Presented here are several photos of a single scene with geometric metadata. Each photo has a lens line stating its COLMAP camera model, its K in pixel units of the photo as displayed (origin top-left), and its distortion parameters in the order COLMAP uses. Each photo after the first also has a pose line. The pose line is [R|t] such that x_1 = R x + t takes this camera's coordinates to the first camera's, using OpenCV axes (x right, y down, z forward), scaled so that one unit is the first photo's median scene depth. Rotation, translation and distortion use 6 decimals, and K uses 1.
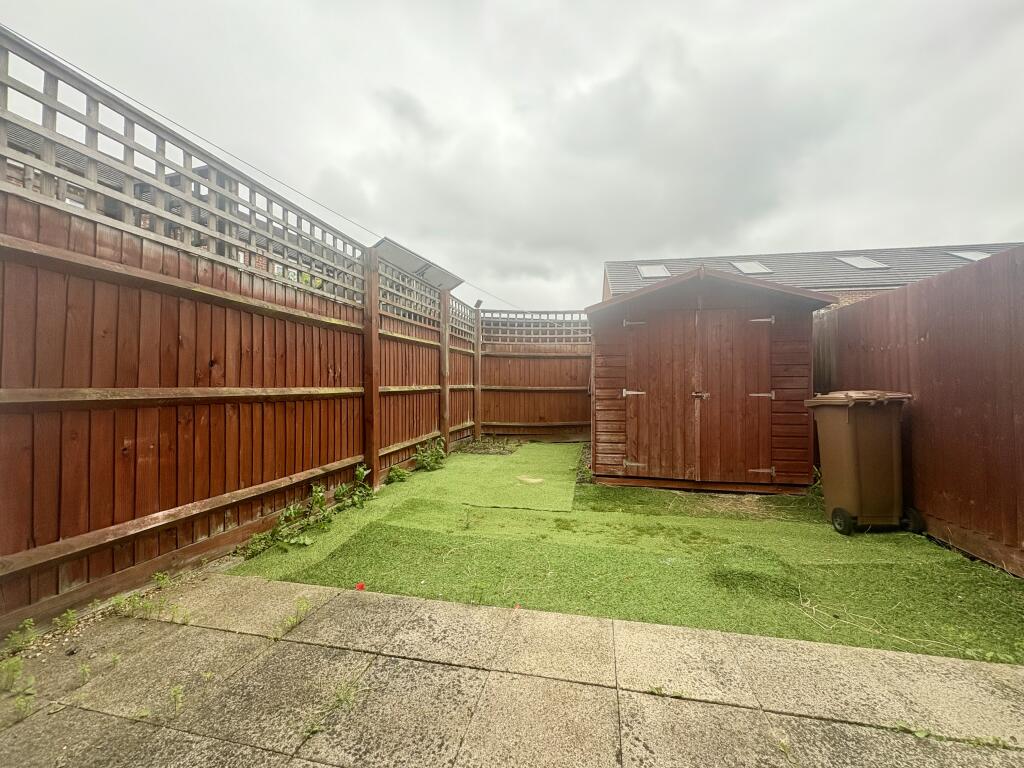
lens RADIAL K [[408.1, 0, 512.0], [0, 408.1, 384.0], [0, 0, 1]] dist [-0.000130, 0.000289]
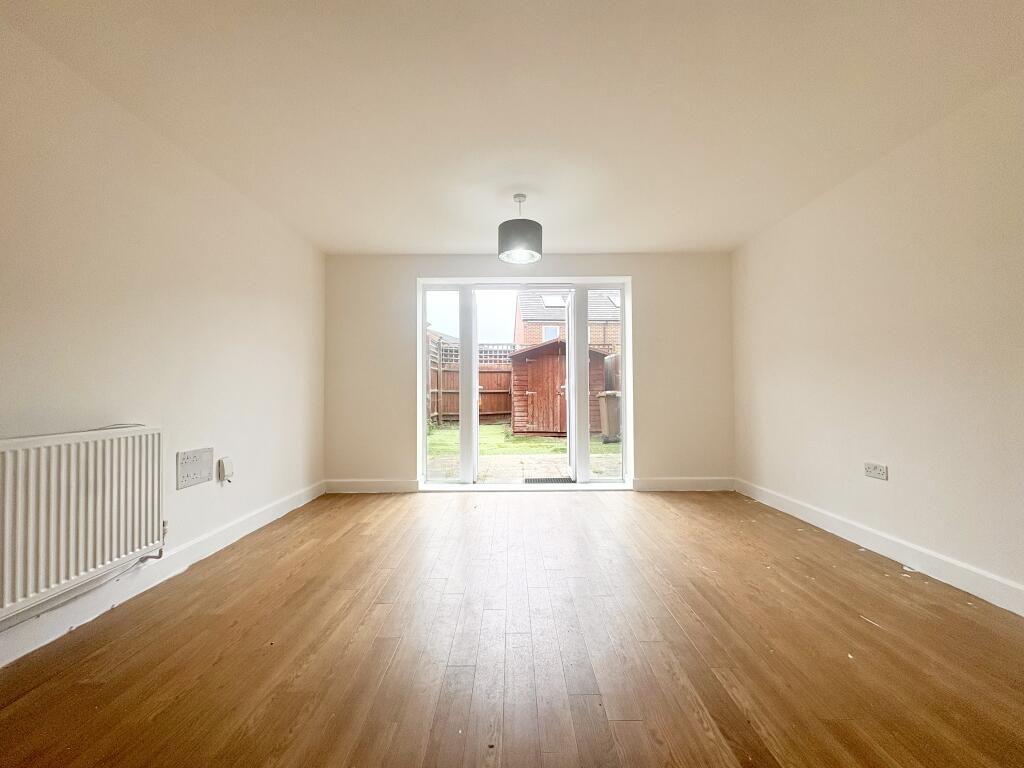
lens RADIAL K [[408.1, 0, 512.0], [0, 408.1, 384.0], [0, 0, 1]] dist [-0.000130, 0.000289]
pose [[0.977838, -0.002931, 0.209342, -0.249775], [0.005155, 0.999936, -0.010081, -0.003239], [-0.209299, 0.010937, 0.977791, -1.079121]]
